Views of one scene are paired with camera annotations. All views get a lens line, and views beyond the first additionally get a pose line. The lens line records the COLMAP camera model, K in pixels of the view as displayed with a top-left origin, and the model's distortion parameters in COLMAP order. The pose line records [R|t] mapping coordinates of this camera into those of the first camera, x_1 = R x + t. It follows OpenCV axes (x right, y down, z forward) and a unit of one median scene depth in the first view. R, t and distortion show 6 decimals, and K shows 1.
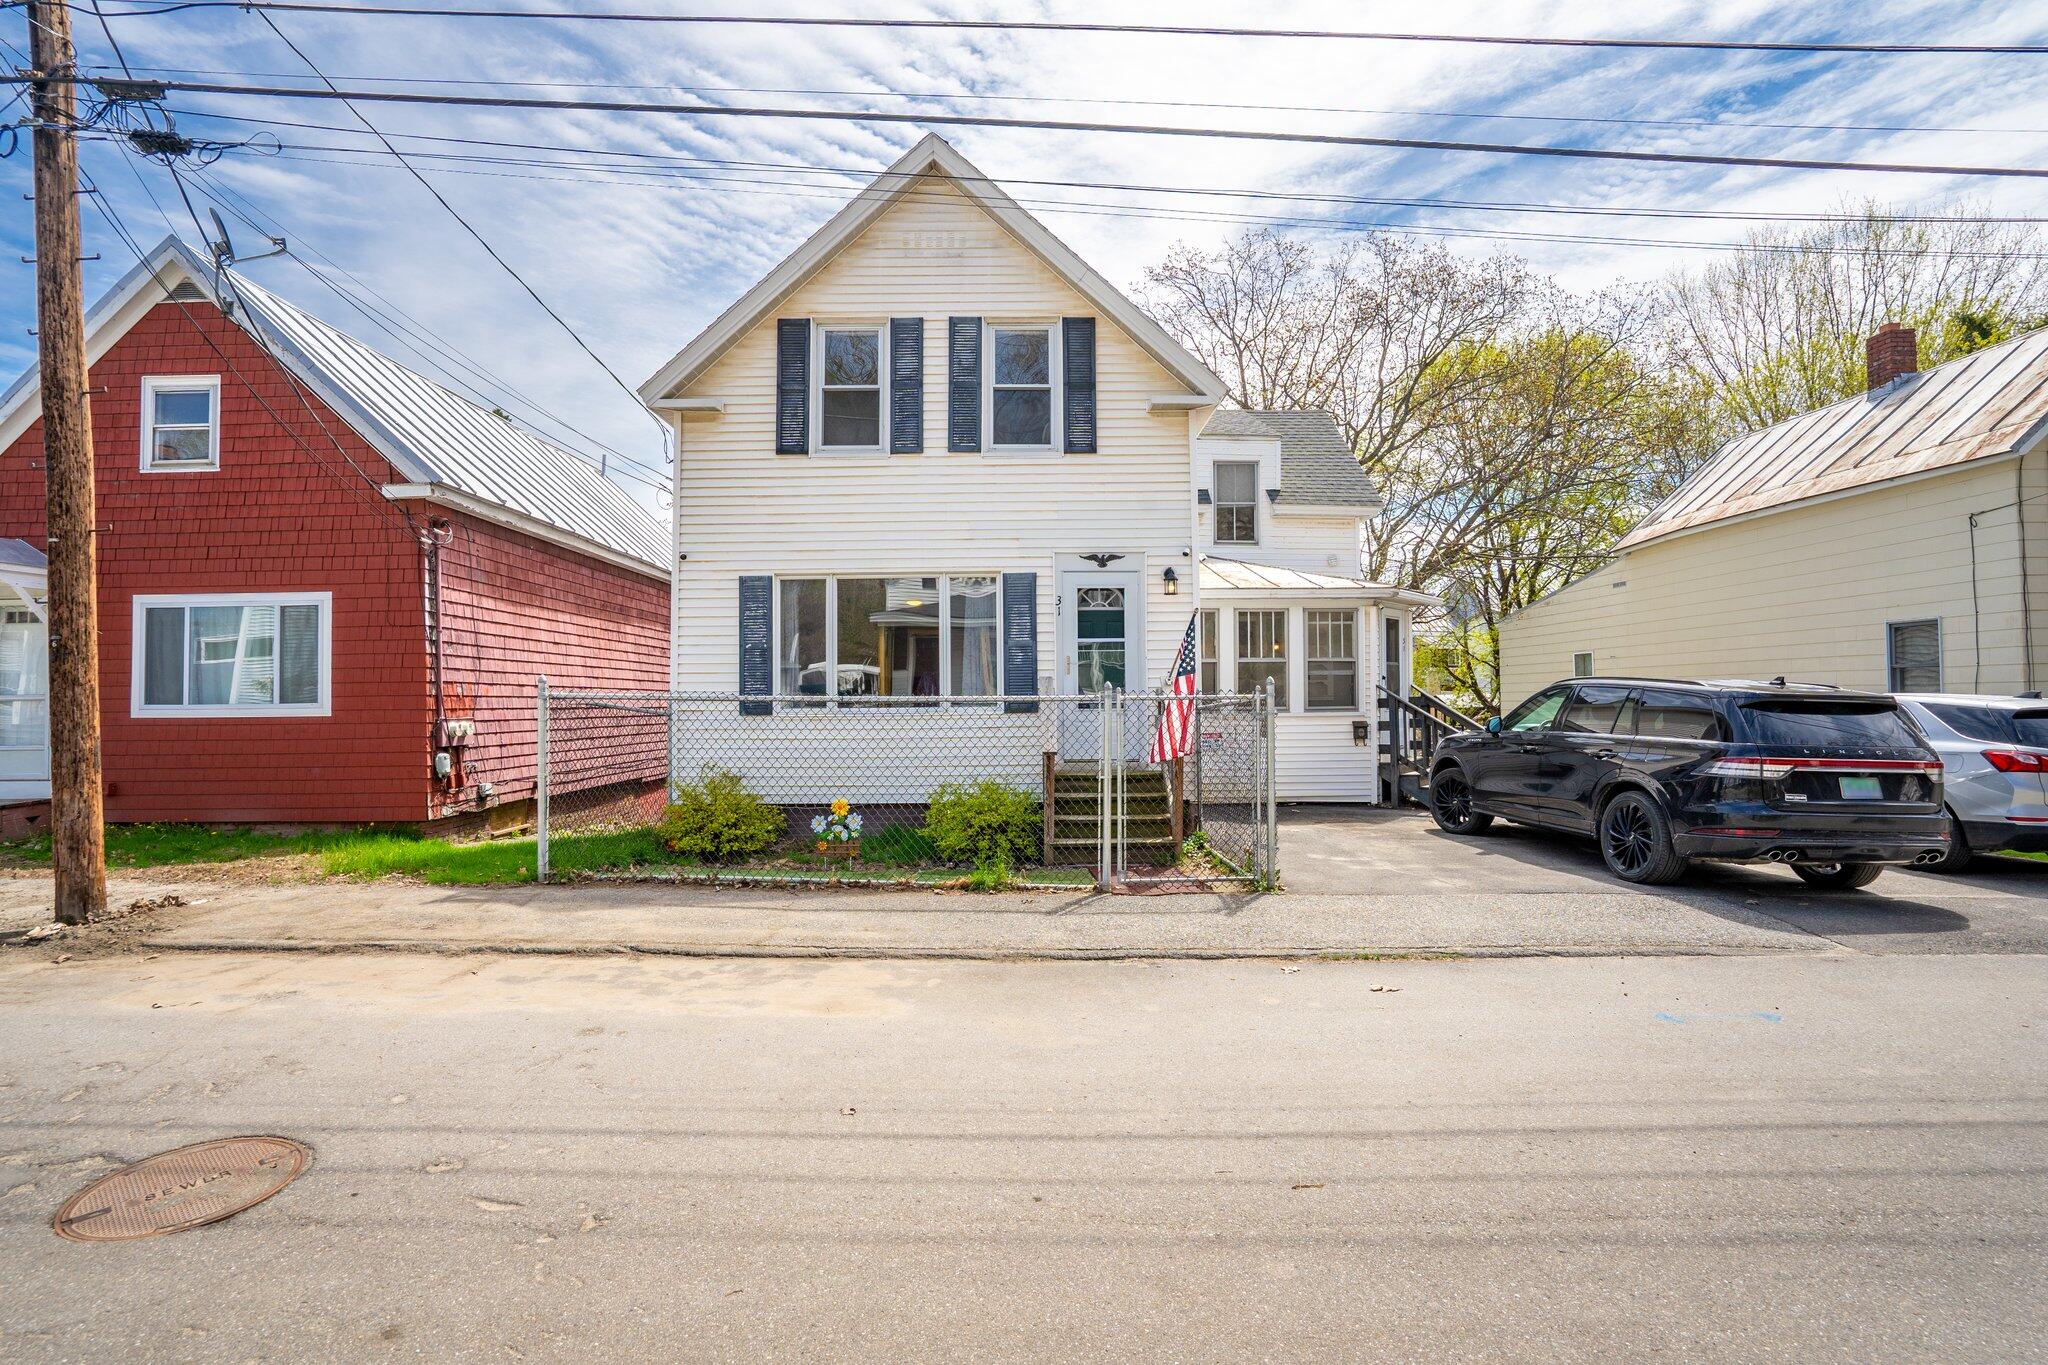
lens RADIAL K [[963.7, 0, 1007.7], [0, 963.7, 681.8], [0, 0, 1]] dist [-0.066714, 0.027323]
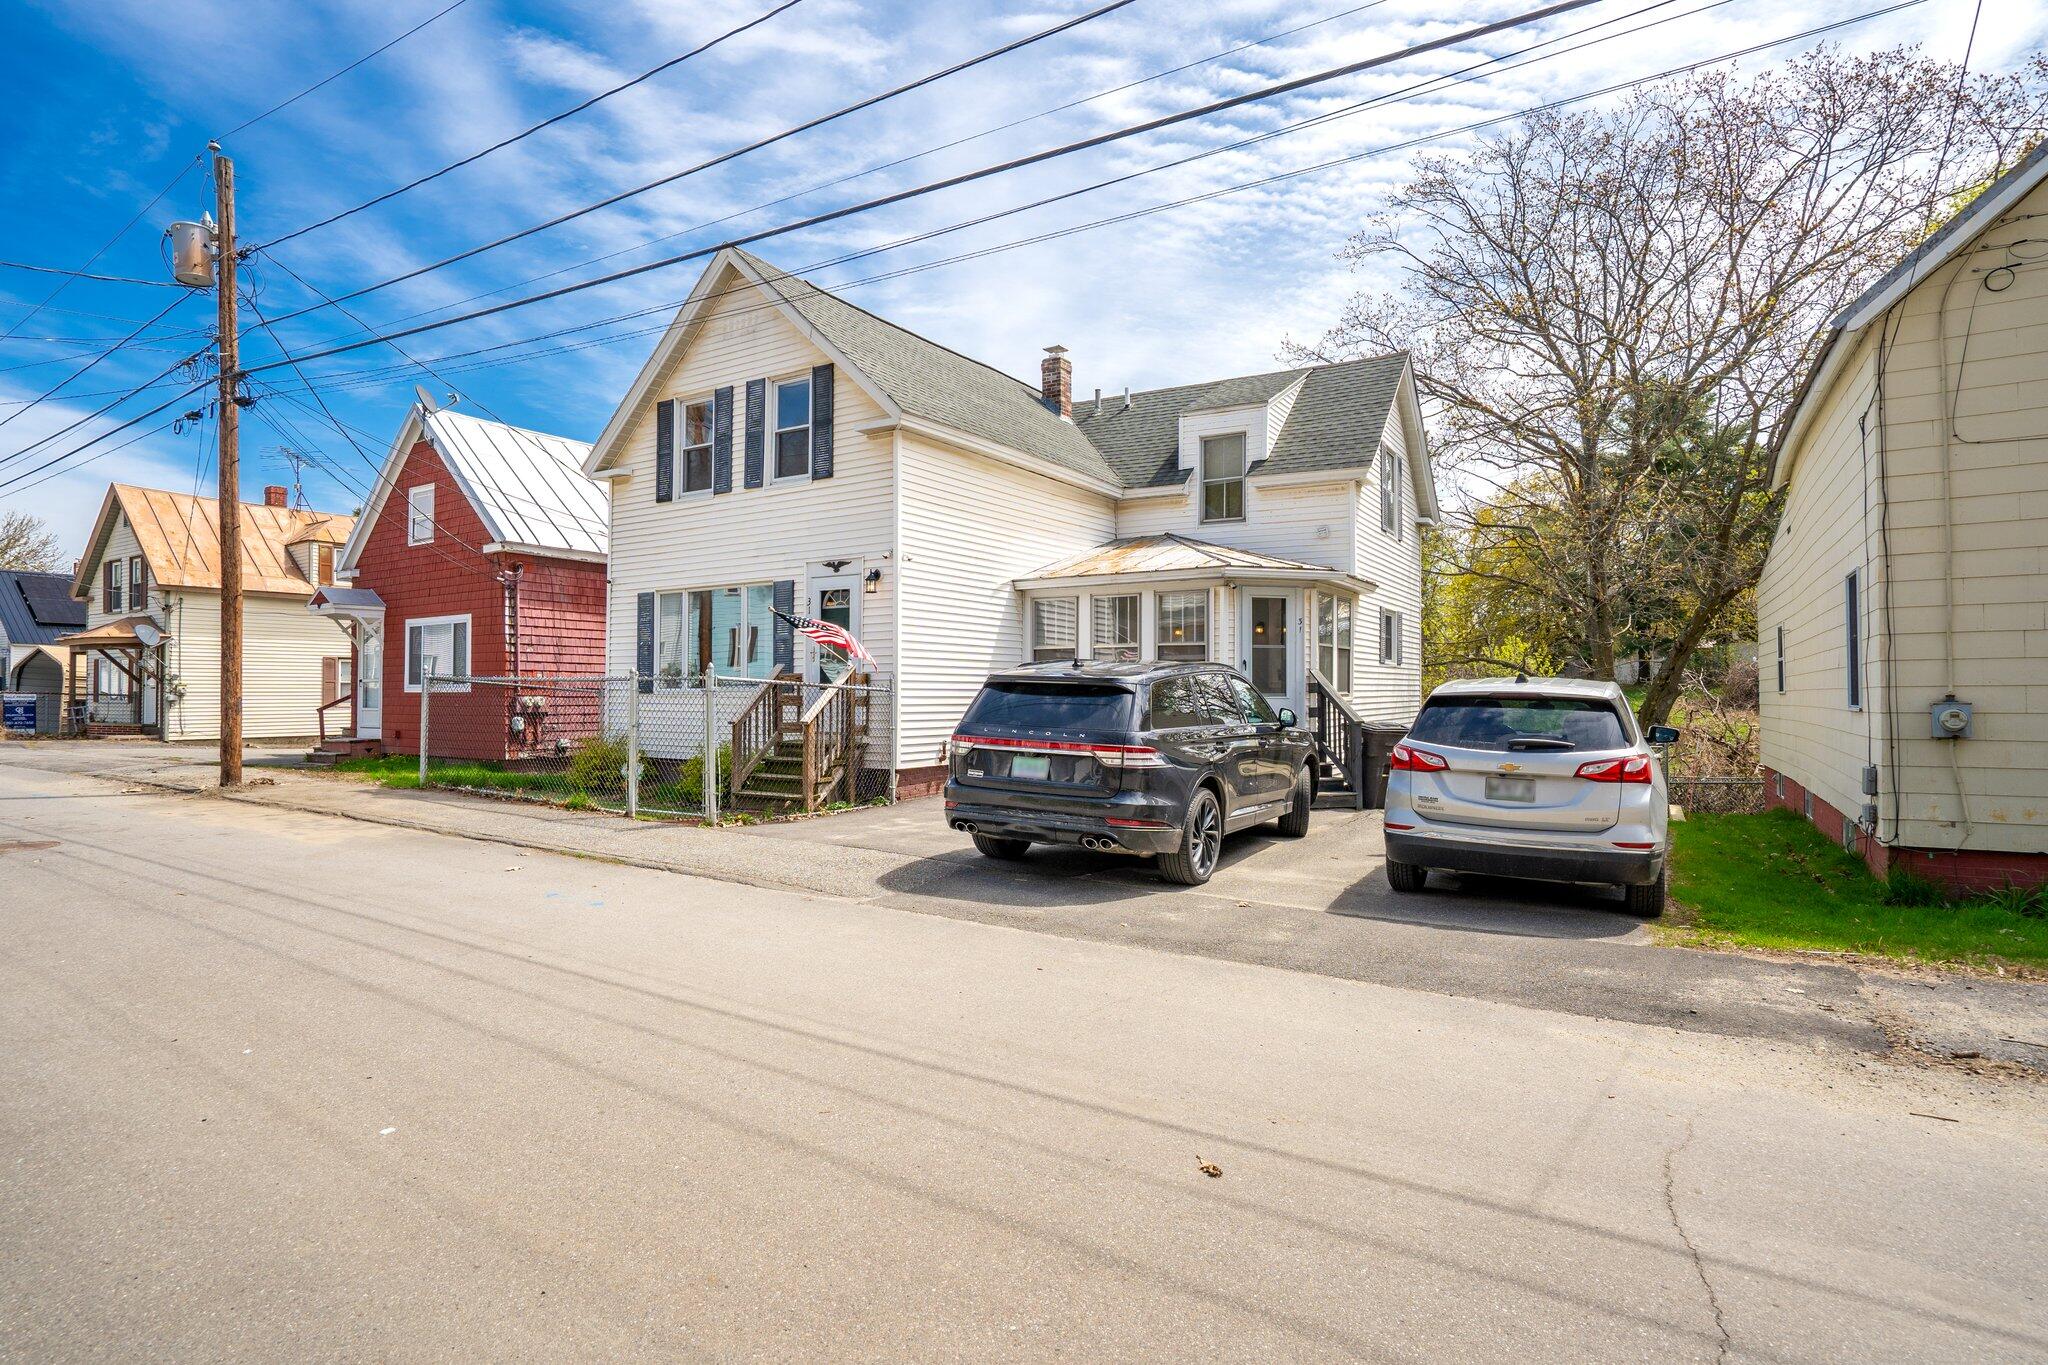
lens RADIAL K [[1059.5, 0, 1024.0], [0, 1059.5, 682.5], [0, 0, 1]] dist [-0.059460, 0.031146]
pose [[0.843170, 0.001644, -0.537645, 1.009240], [0.004632, 0.999936, 0.010323, 0.006131], [0.537627, -0.011194, 0.843108, 0.012399]]
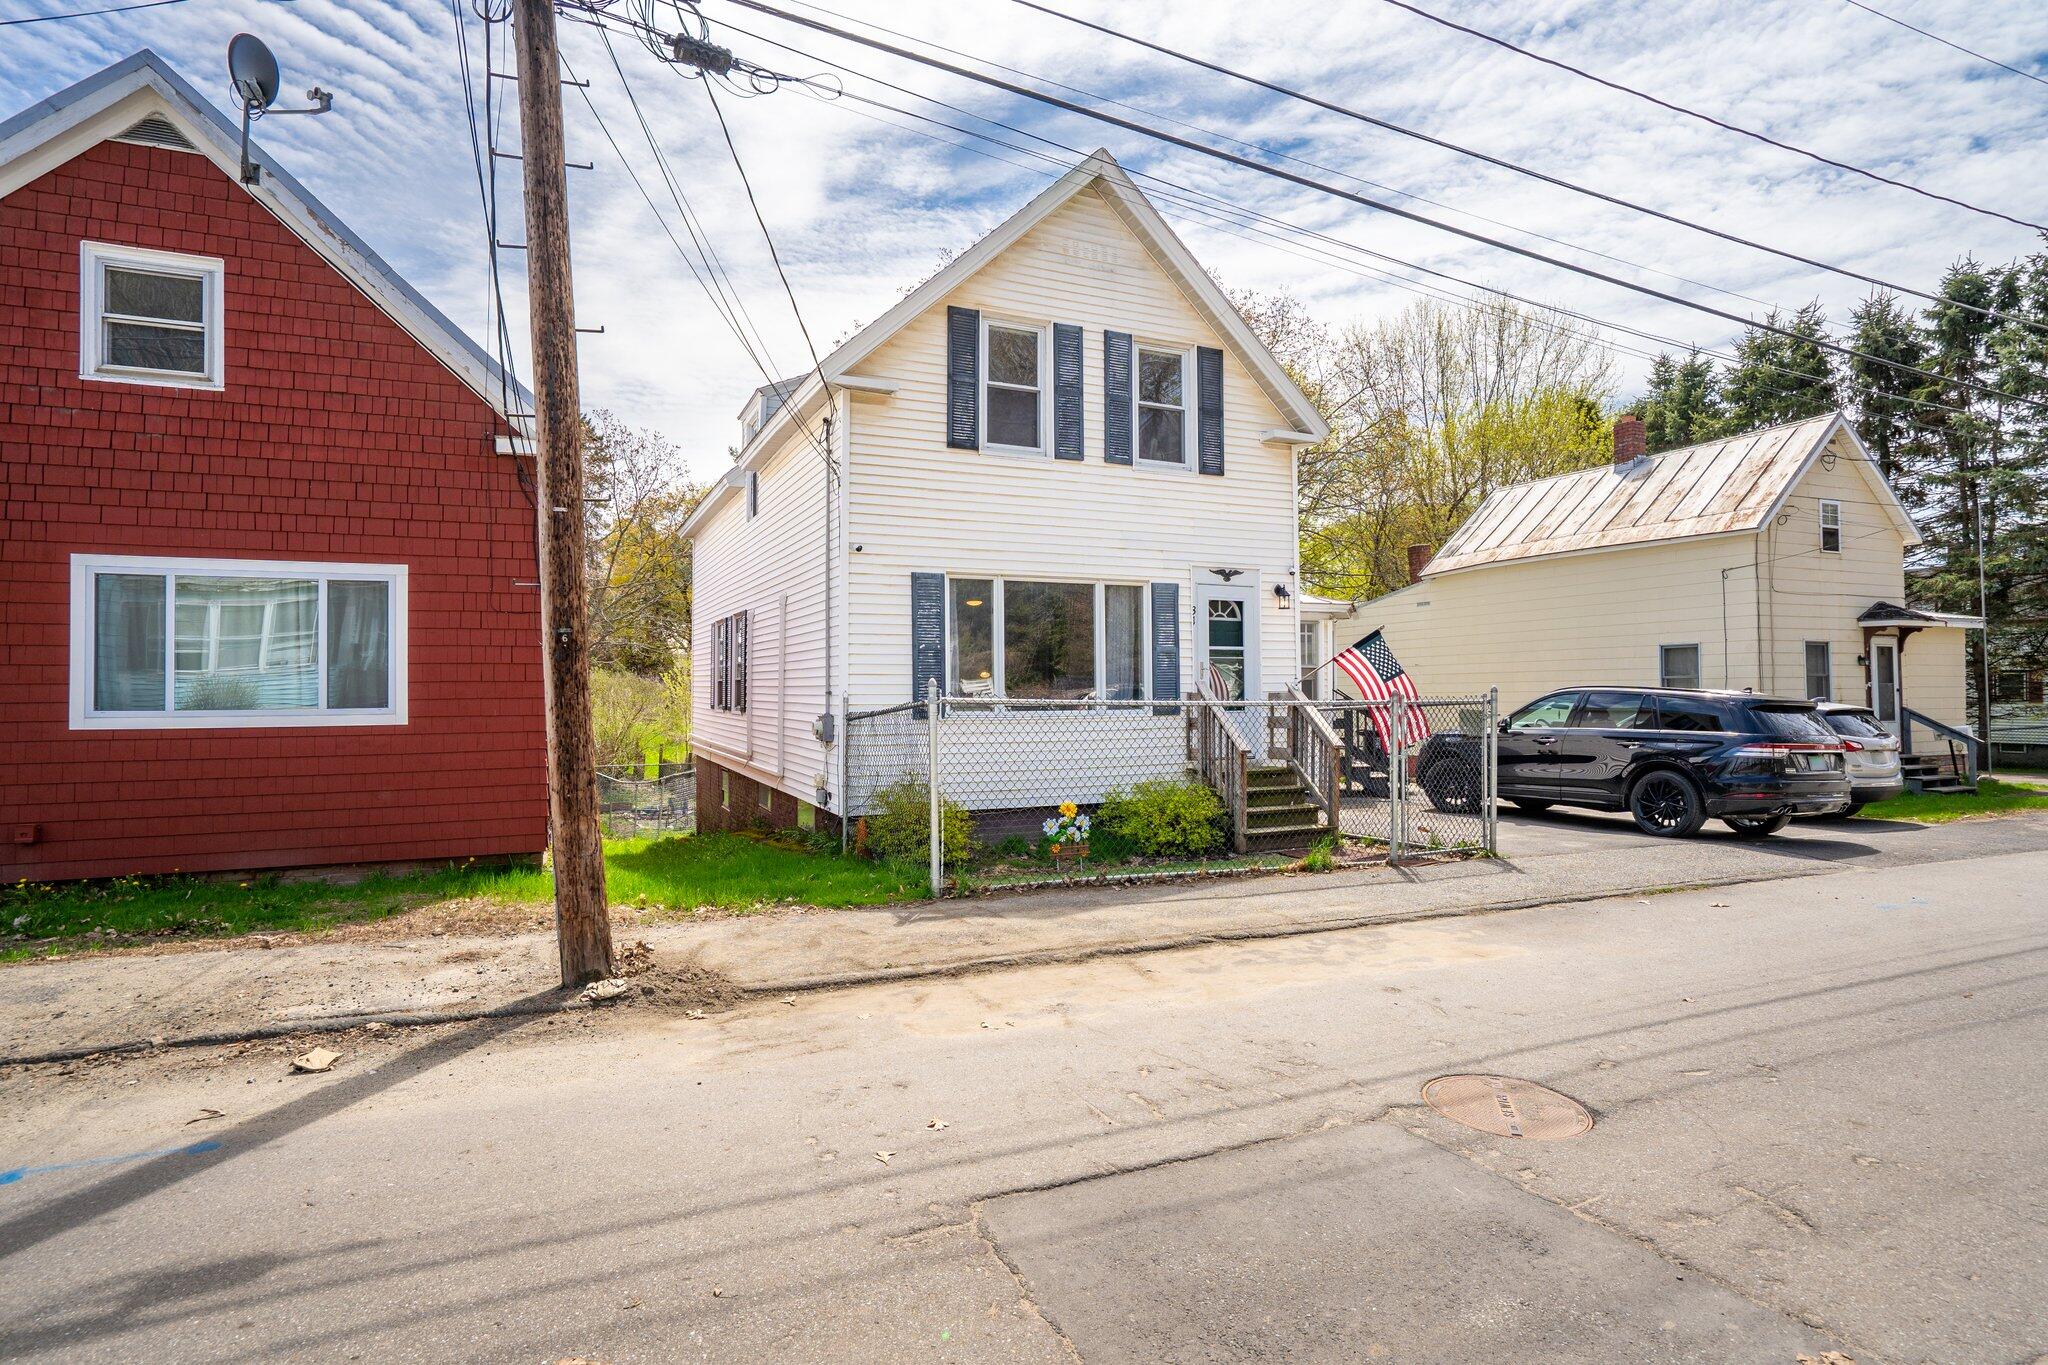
lens RADIAL K [[1059.5, 0, 1024.0], [0, 1059.5, 682.5], [0, 0, 1]] dist [-0.059460, 0.031146]
pose [[0.912887, 0.007255, 0.408149, -0.602216], [-0.008632, 0.999962, 0.001532, -0.004187], [-0.408122, -0.004922, 0.912914, 0.000292]]
